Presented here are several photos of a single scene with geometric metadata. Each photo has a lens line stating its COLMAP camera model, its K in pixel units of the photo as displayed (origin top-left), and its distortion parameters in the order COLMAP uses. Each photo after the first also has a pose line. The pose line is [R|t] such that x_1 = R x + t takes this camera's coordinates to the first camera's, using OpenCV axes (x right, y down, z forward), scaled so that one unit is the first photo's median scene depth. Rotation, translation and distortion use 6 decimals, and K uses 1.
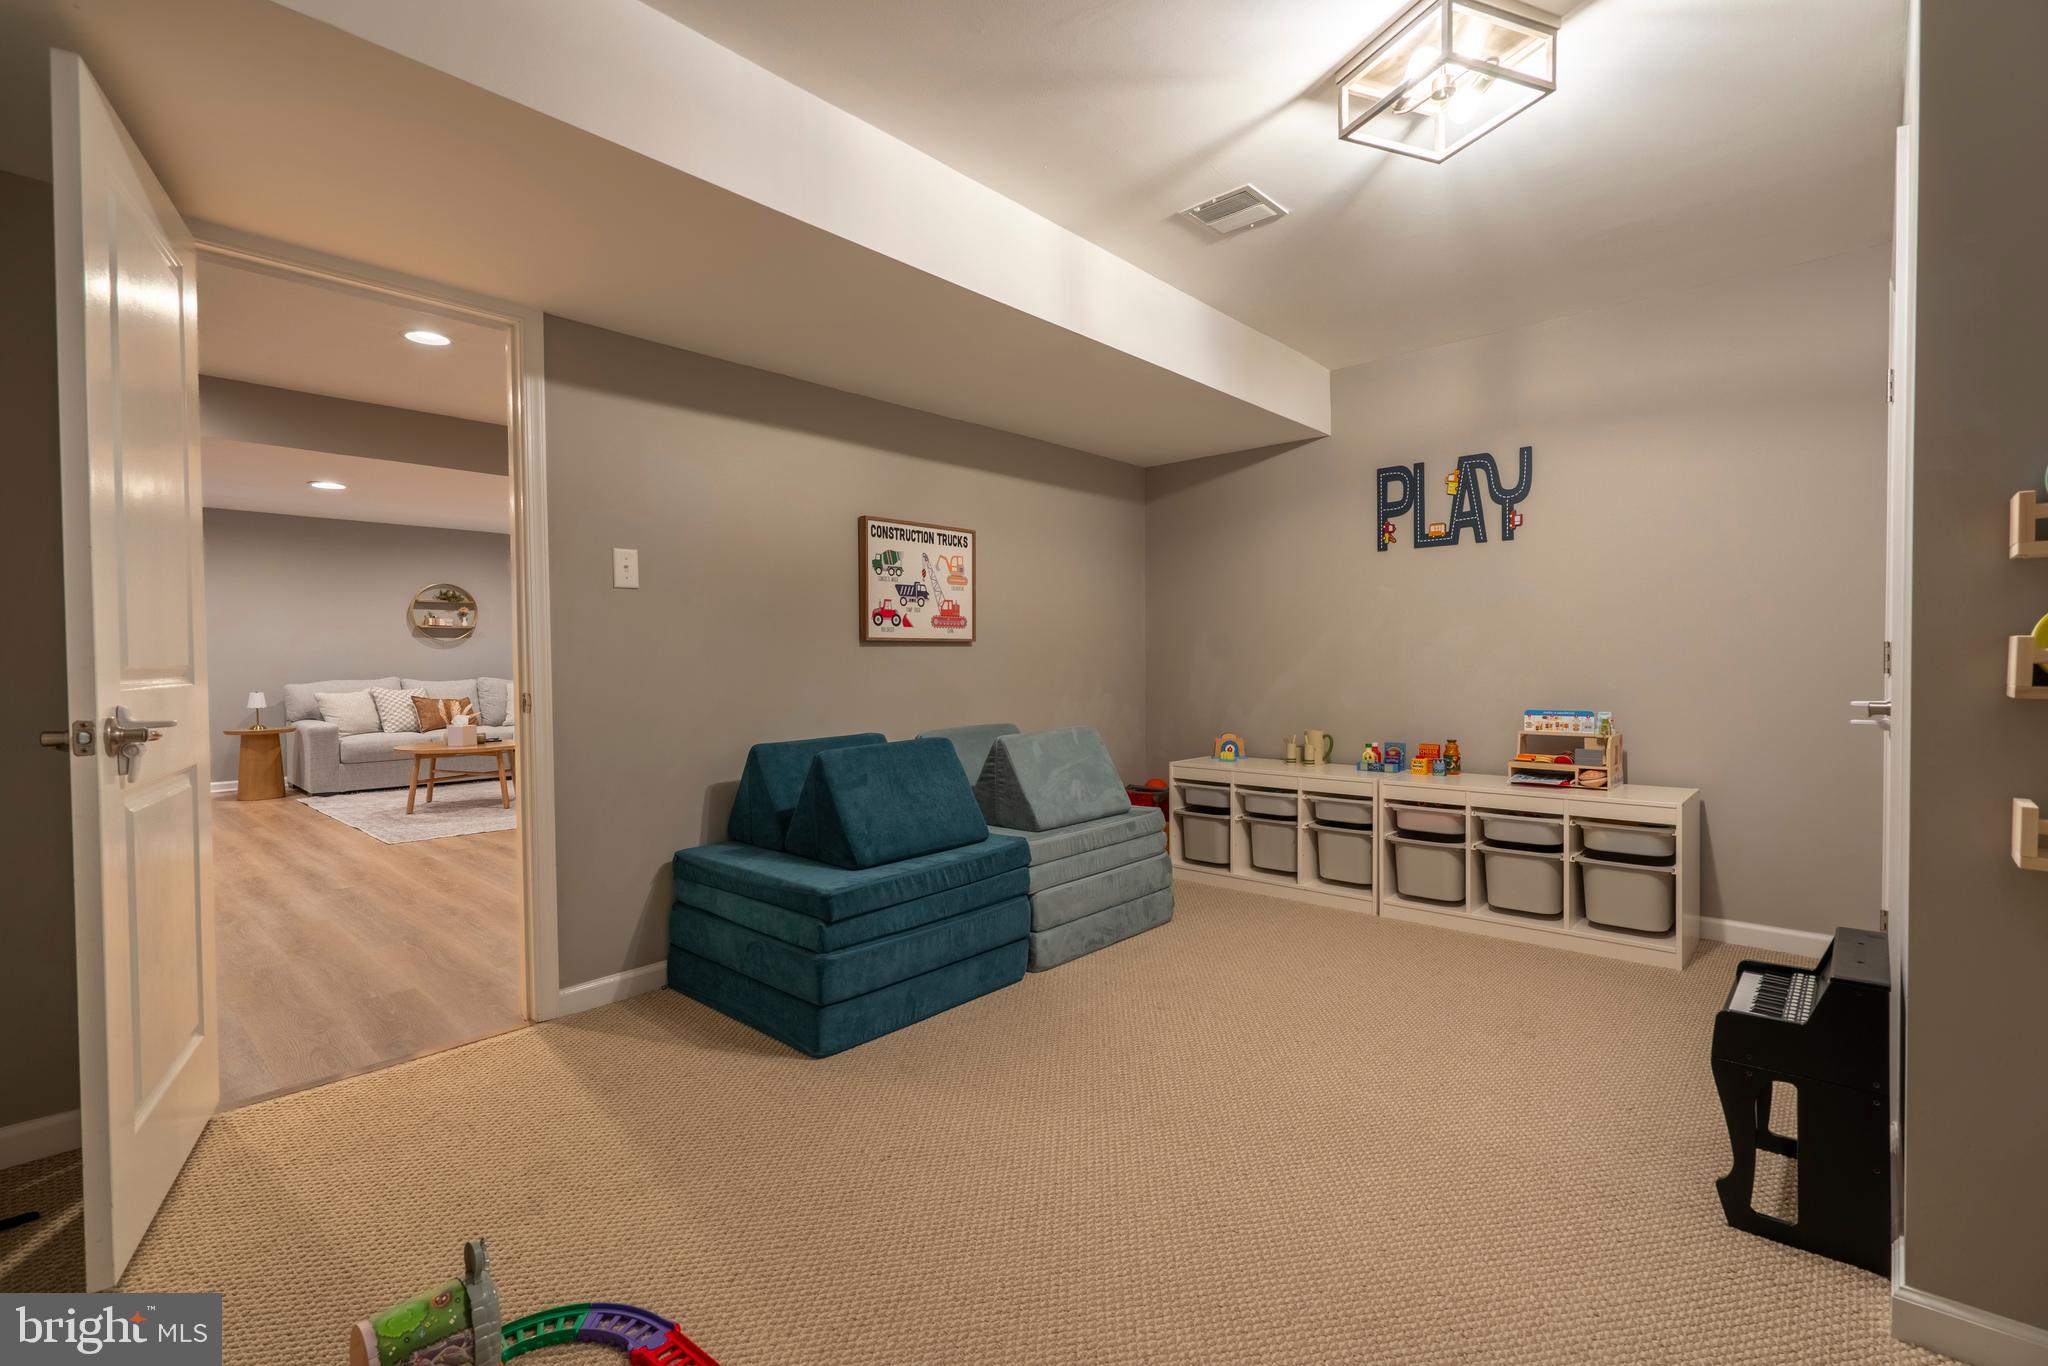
lens RADIAL K [[936.8, 0, 1028.4], [0, 936.8, 690.2], [0, 0, 1]] dist [-0.001645, -0.000203]
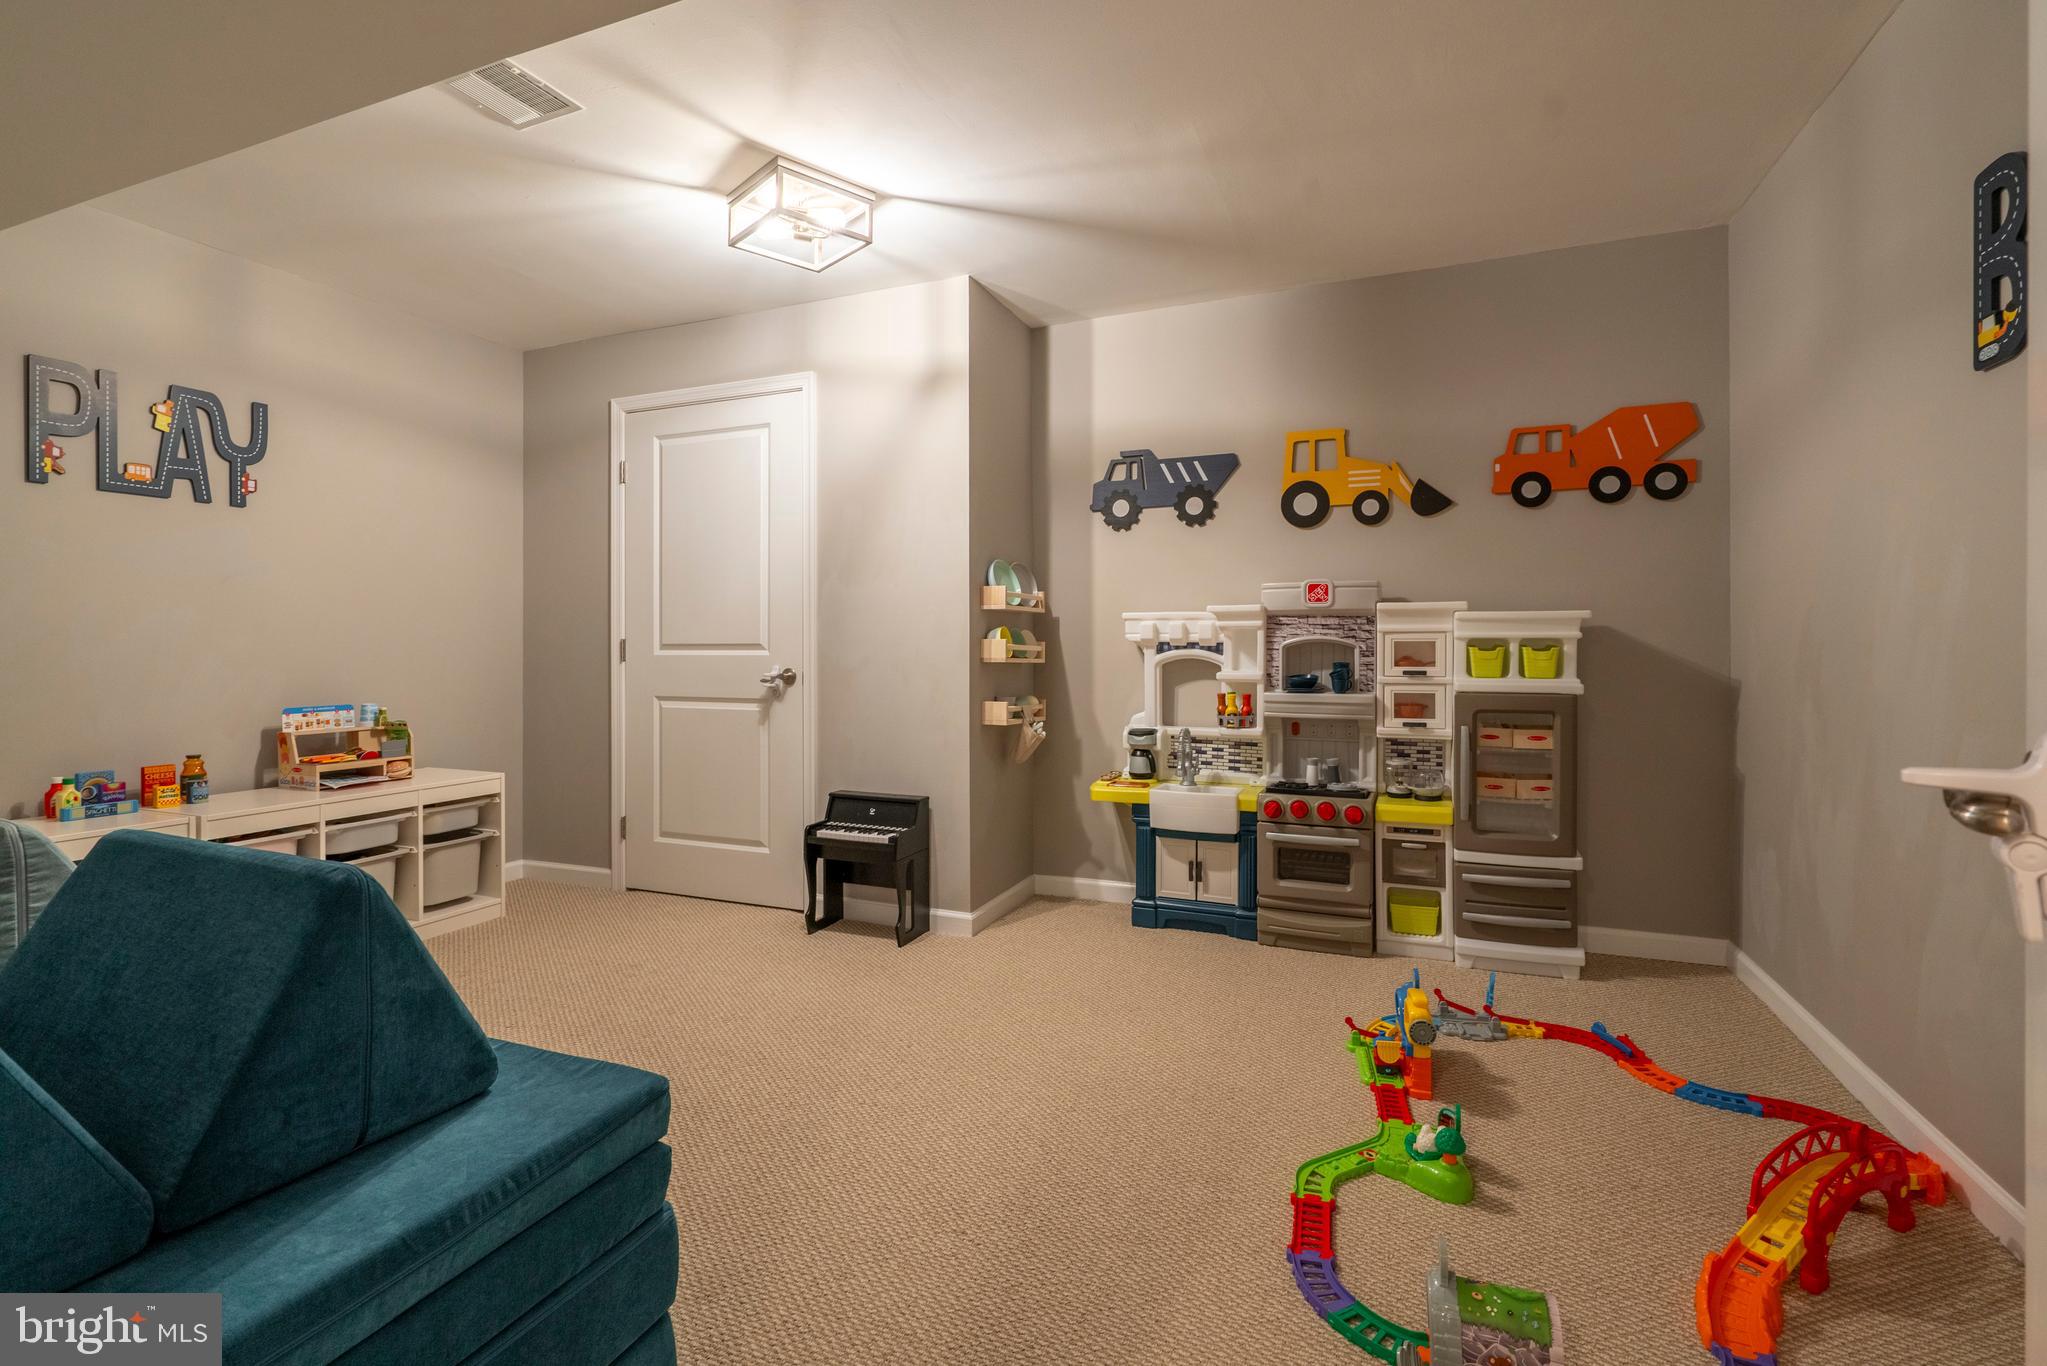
lens RADIAL K [[934.9, 0, 1019.0], [0, 934.9, 670.3], [0, 0, 1]] dist [-0.002489, -0.000039]
pose [[-0.336757, -0.010930, 0.941528, -0.504174], [0.037781, 0.998971, 0.025110, -0.010052], [-0.940833, 0.044028, -0.335997, 0.633687]]
